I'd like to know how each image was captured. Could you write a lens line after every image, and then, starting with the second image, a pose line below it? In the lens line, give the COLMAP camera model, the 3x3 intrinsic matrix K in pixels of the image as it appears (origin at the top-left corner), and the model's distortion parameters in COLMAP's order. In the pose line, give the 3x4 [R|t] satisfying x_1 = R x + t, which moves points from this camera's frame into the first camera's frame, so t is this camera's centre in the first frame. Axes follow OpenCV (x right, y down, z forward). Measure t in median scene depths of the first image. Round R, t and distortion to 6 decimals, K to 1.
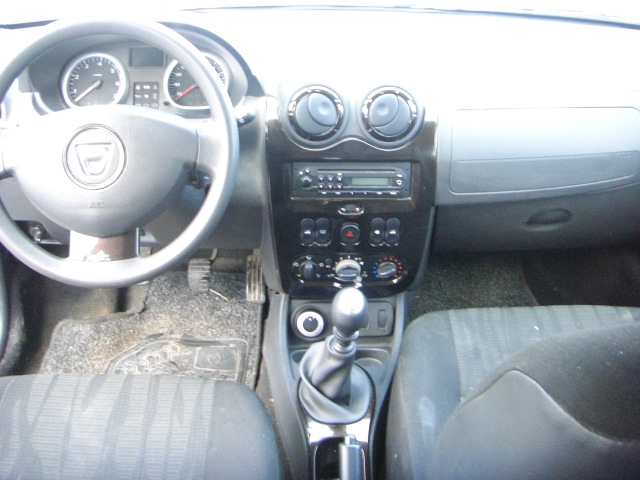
lens RADIAL K [[719.6, 0, 310.9], [0, 719.6, 168.1], [0, 0, 1]] dist [-0.165072, 0.073640]
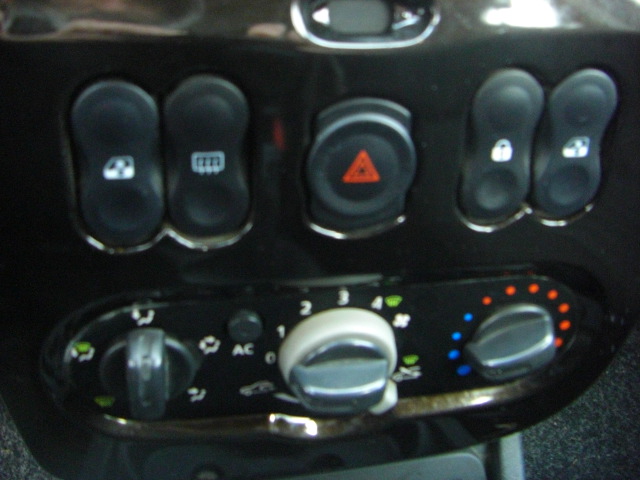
lens RADIAL K [[719.6, 0, 310.9], [0, 719.6, 168.1], [0, 0, 1]] dist [-0.165072, 0.073640]
pose [[0.984275, -0.047086, 0.170251, 0.011139], [0.053314, 0.998059, -0.032193, 0.093546], [-0.168405, 0.040763, 0.984875, 0.799928]]
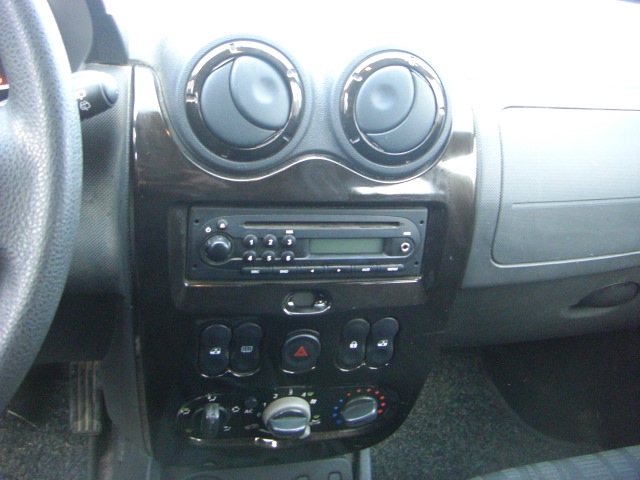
lens RADIAL K [[719.6, 0, 310.9], [0, 719.6, 168.1], [0, 0, 1]] dist [-0.165072, 0.073640]
pose [[0.965353, 0.016833, 0.260402, -0.066076], [-0.004355, 0.998817, -0.048423, -0.009930], [-0.260910, 0.045611, 0.964285, 0.505723]]
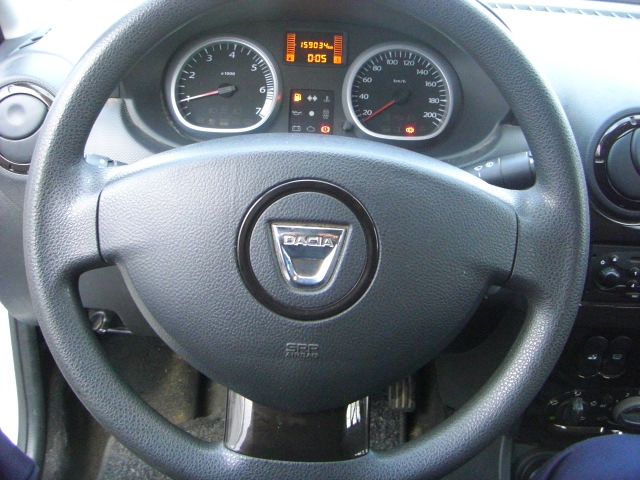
lens RADIAL K [[719.6, 0, 310.9], [0, 719.6, 168.1], [0, 0, 1]] dist [-0.165072, 0.073640]
pose [[0.999101, 0.041445, 0.008883, -0.241540], [-0.041339, 0.999076, -0.011788, -0.049562], [-0.009363, 0.011410, 0.999891, 0.411627]]
